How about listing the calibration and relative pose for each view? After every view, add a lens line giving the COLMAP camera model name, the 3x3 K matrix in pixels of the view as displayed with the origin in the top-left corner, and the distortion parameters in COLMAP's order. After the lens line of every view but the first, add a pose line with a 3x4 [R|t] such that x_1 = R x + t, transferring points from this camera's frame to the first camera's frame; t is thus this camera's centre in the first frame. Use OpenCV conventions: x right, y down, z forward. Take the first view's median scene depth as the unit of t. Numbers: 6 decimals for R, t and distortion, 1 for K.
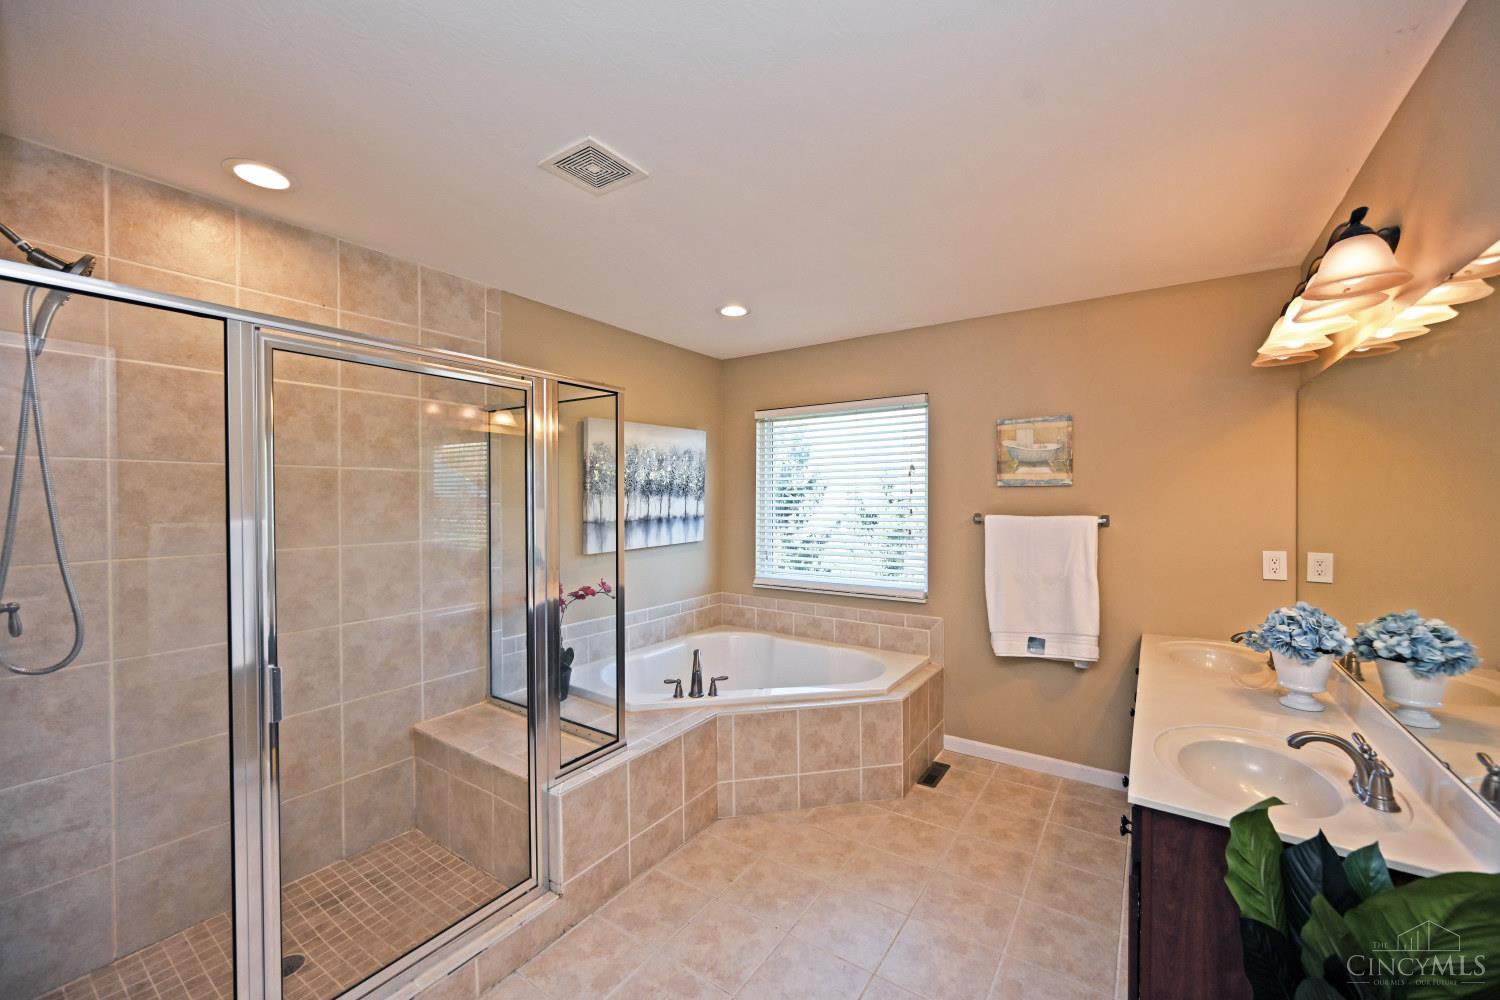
lens RADIAL K [[601.9, 0, 754.3], [0, 601.9, 501.1], [0, 0, 1]] dist [0.000969, -0.000079]
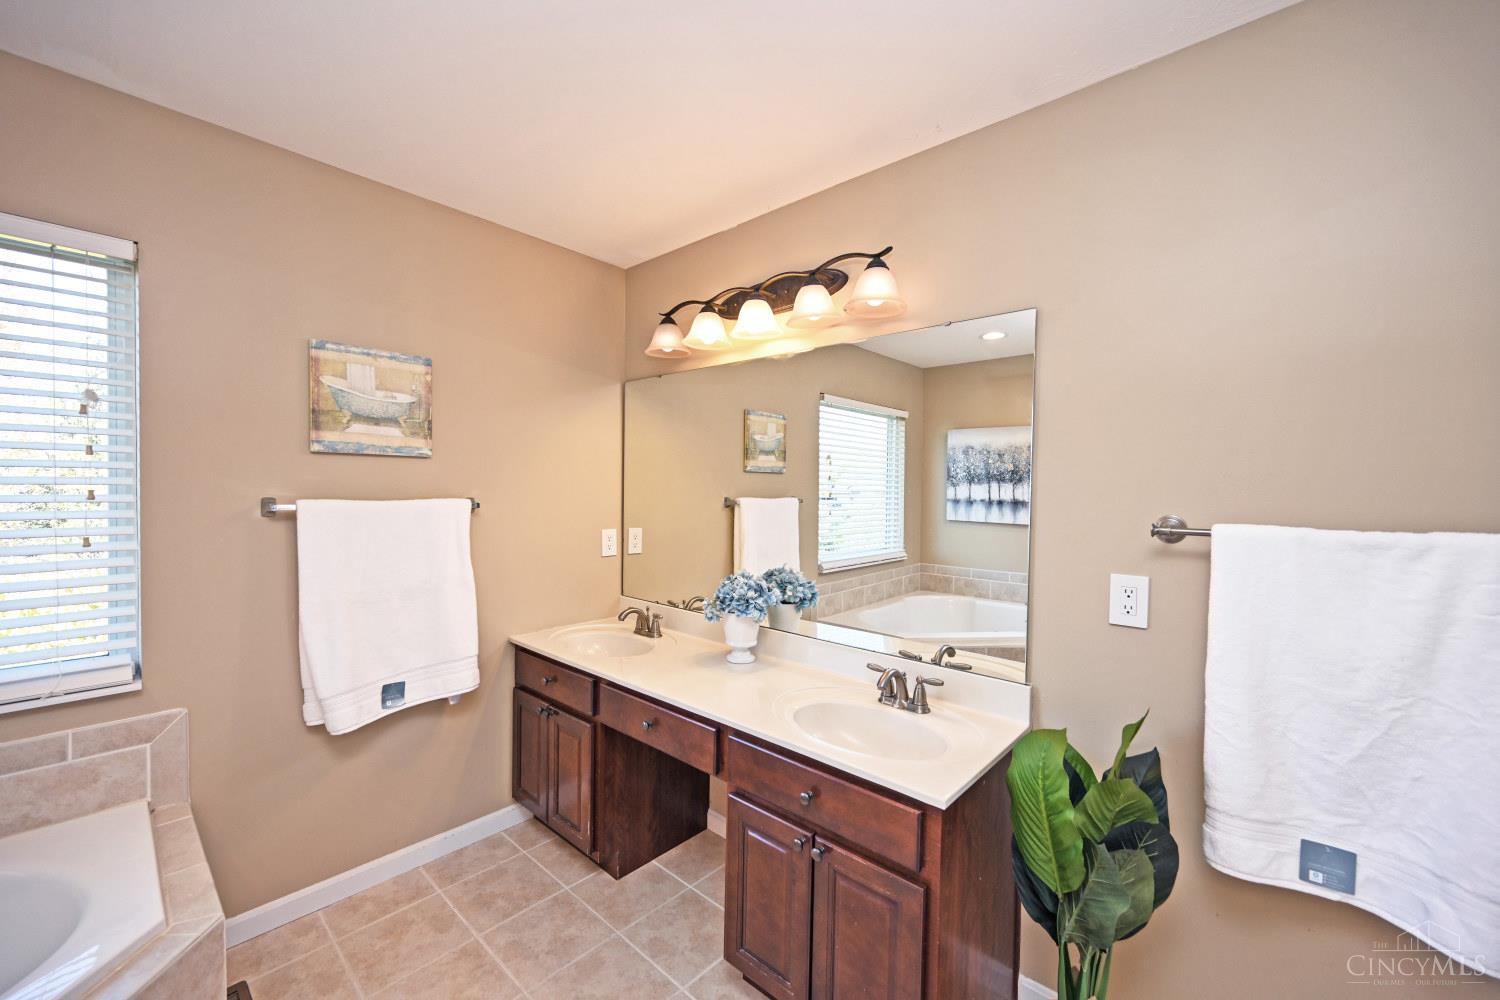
lens RADIAL K [[601.9, 0, 754.3], [0, 601.9, 501.1], [0, 0, 1]] dist [0.000969, -0.000079]
pose [[0.123070, -0.015800, 0.992272, -0.143820], [-0.008546, 0.999819, 0.016980, 0.011510], [-0.992361, -0.010569, 0.122913, 0.546488]]
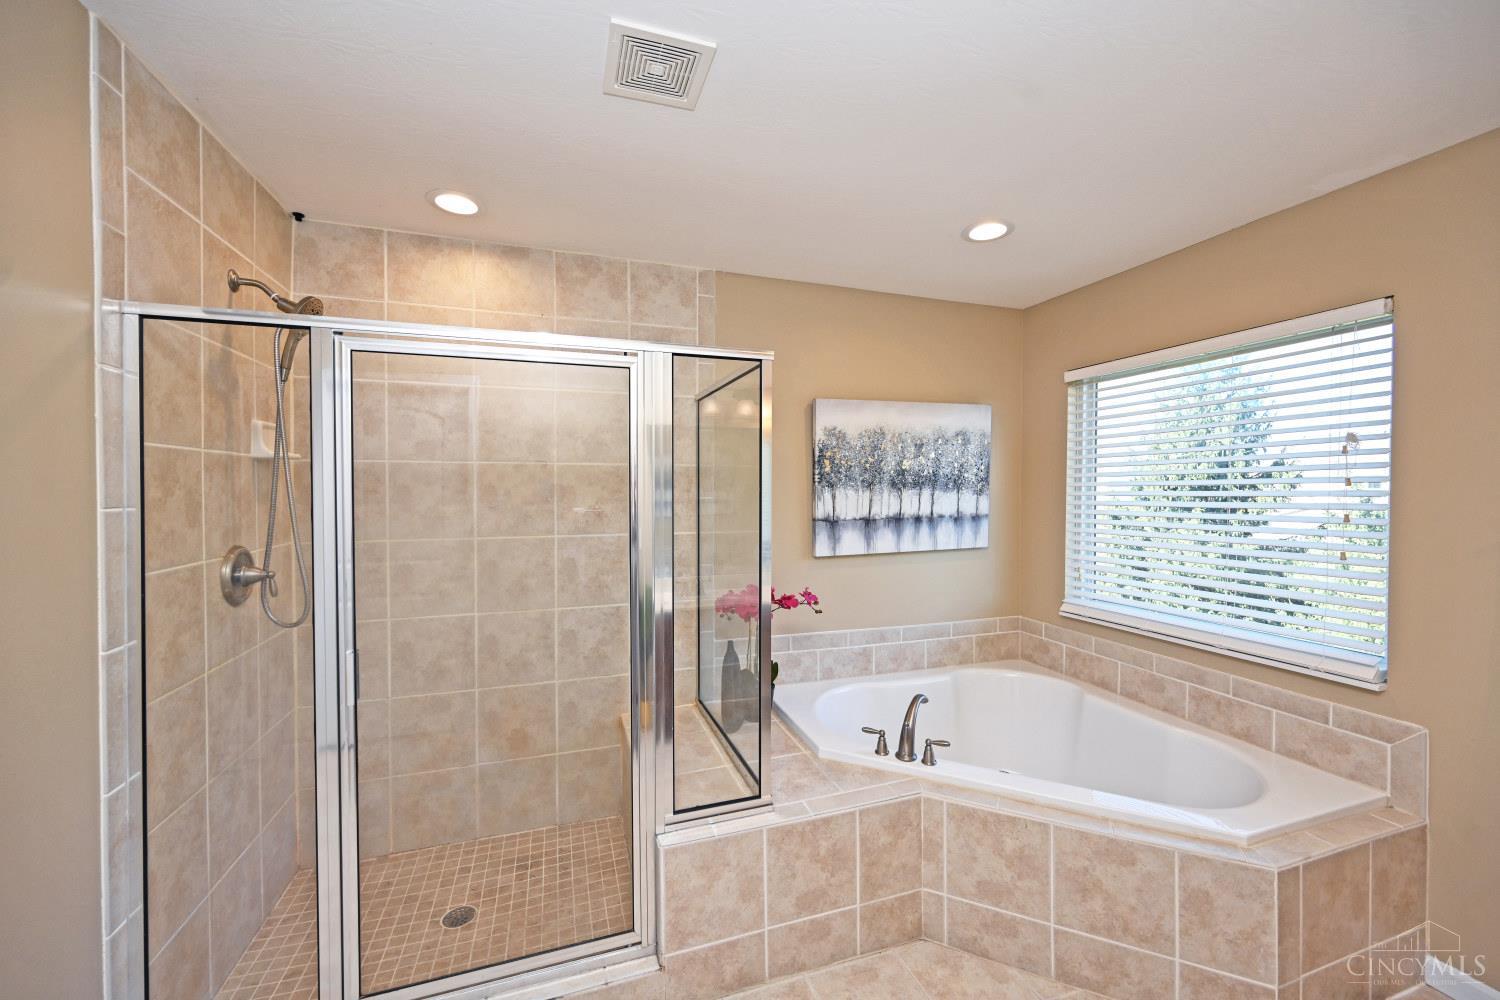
lens RADIAL K [[594.9, 0, 751.2], [0, 594.9, 497.7], [0, 0, 1]] dist [0.000436, 0.000251]
pose [[0.795708, 0.009878, -0.605600, 0.186219], [-0.005450, 0.999943, 0.009149, -0.004592], [0.605656, -0.003980, 0.795717, 0.286276]]
